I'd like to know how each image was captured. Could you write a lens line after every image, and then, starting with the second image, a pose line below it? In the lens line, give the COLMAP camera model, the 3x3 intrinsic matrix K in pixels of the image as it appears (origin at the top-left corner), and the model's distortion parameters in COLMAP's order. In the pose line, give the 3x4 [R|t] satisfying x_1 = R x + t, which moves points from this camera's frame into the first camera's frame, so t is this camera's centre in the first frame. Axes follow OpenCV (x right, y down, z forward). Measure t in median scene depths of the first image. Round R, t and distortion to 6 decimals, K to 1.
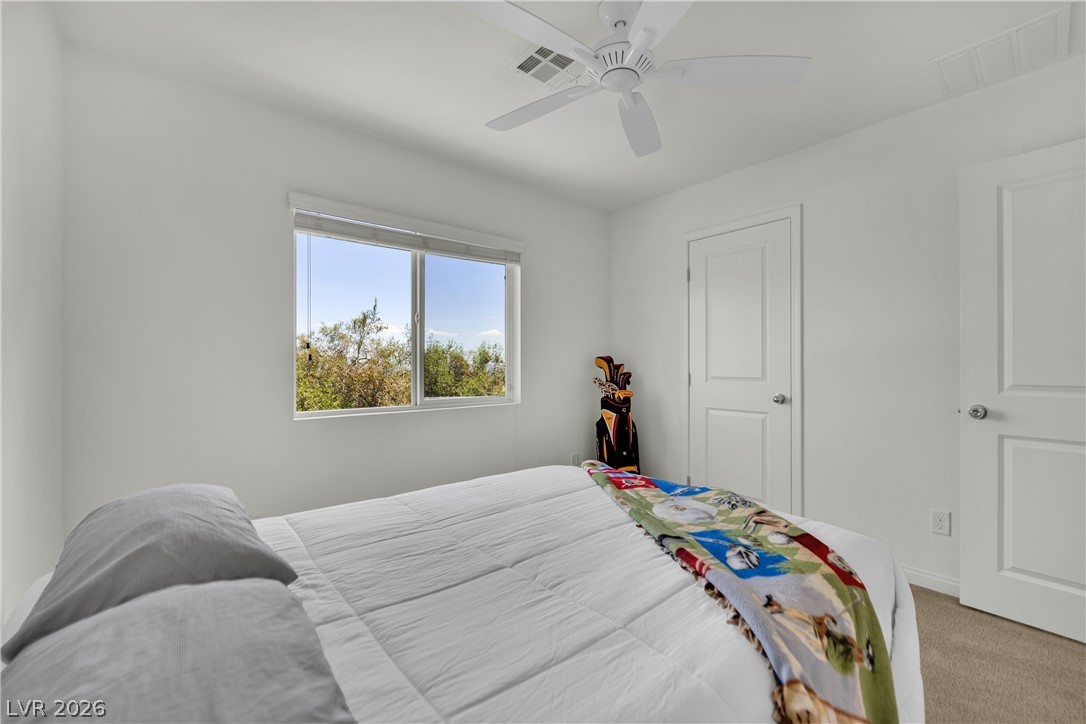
lens RADIAL K [[452.7, 0, 539.9], [0, 452.7, 361.4], [0, 0, 1]] dist [0.001535, -0.000043]
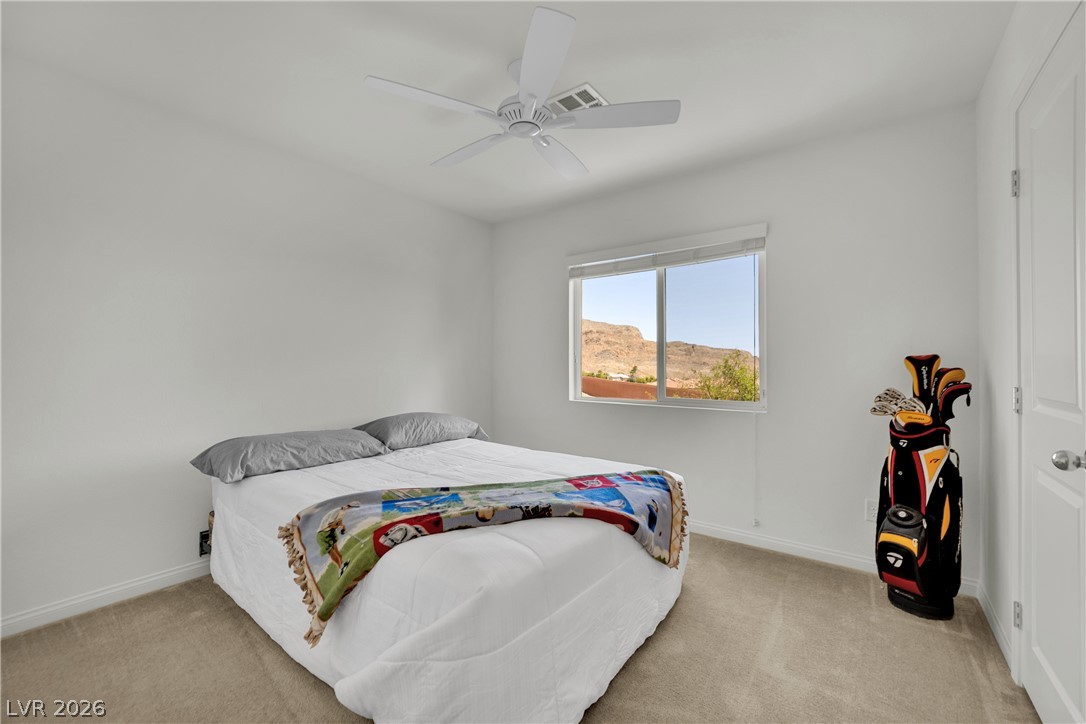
lens RADIAL K [[452.7, 0, 539.9], [0, 452.7, 361.4], [0, 0, 1]] dist [0.001535, -0.000043]
pose [[0.203661, -0.002295, -0.979039, 0.831638], [-0.004694, 0.999983, -0.003320, 0.000852], [0.979030, 0.005272, 0.203647, 0.487729]]
